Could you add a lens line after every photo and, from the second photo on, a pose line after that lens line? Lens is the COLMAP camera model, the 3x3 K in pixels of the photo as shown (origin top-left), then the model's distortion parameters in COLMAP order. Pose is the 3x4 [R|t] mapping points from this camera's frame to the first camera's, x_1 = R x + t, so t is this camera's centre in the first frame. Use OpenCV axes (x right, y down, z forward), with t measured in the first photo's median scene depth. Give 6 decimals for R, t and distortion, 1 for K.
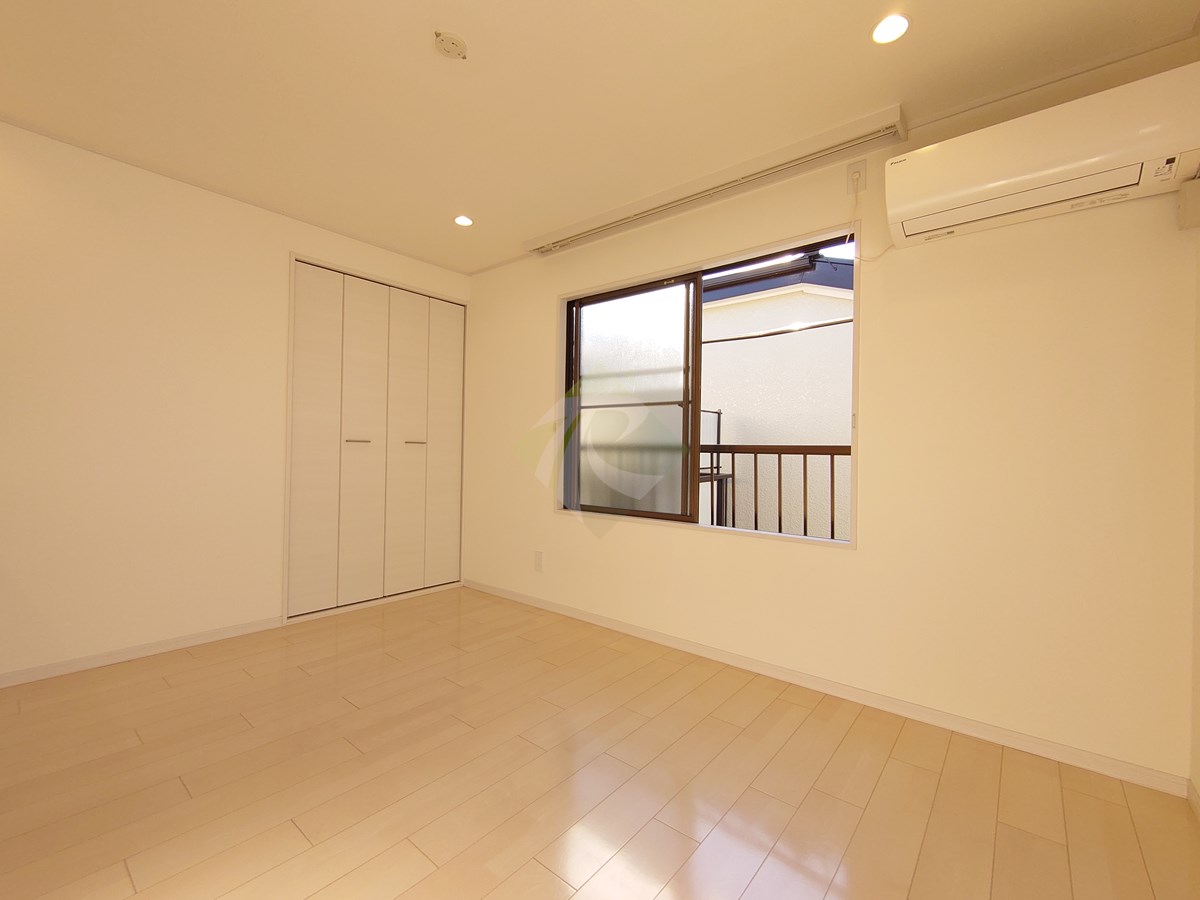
lens RADIAL K [[517.4, 0, 597.4], [0, 517.4, 448.3], [0, 0, 1]] dist [-0.003125, -0.002002]
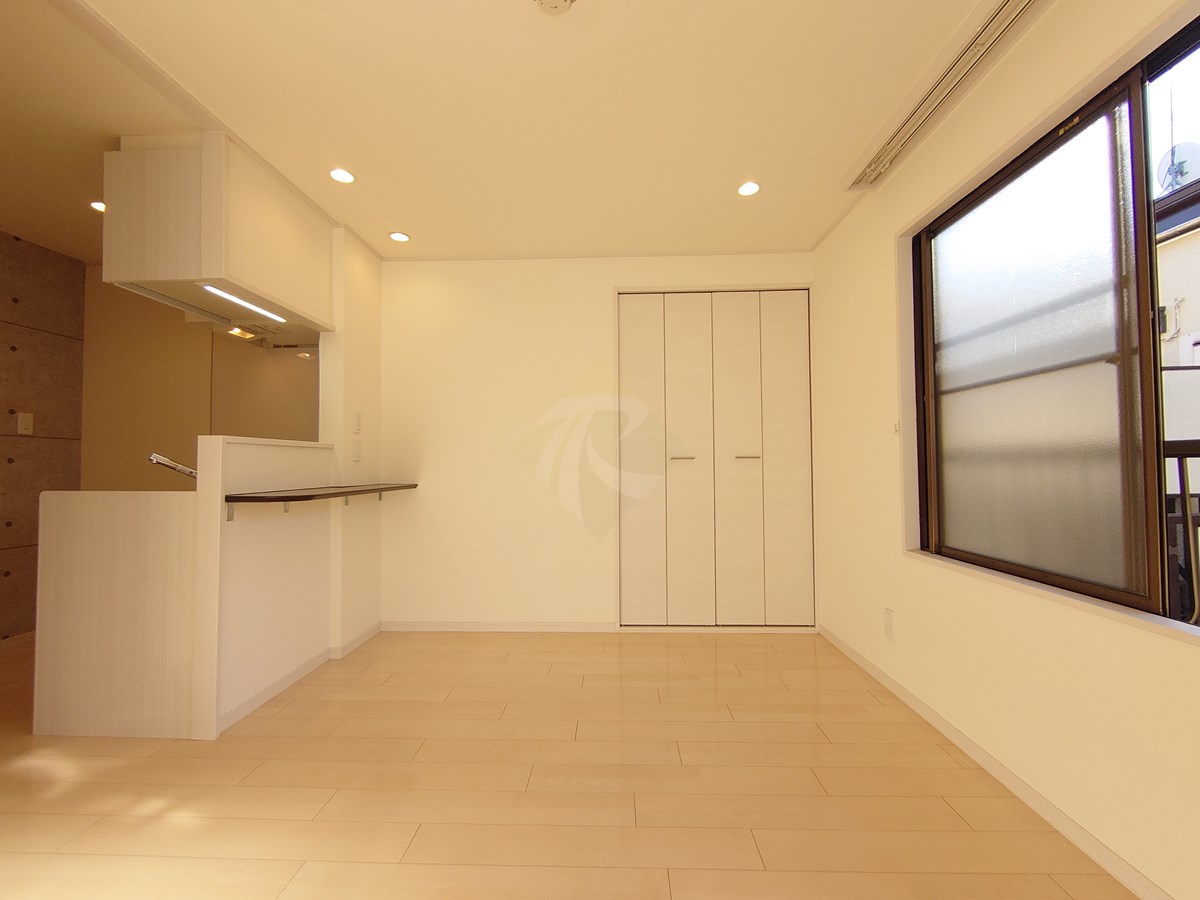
lens RADIAL K [[517.4, 0, 597.0], [0, 517.4, 450.7], [0, 0, 1]] dist [-0.003125, -0.002002]
pose [[0.607682, -0.047244, -0.792774, 0.218583], [0.025671, 0.998876, -0.039849, 0.006934], [0.793766, 0.003864, 0.608212, 0.284678]]
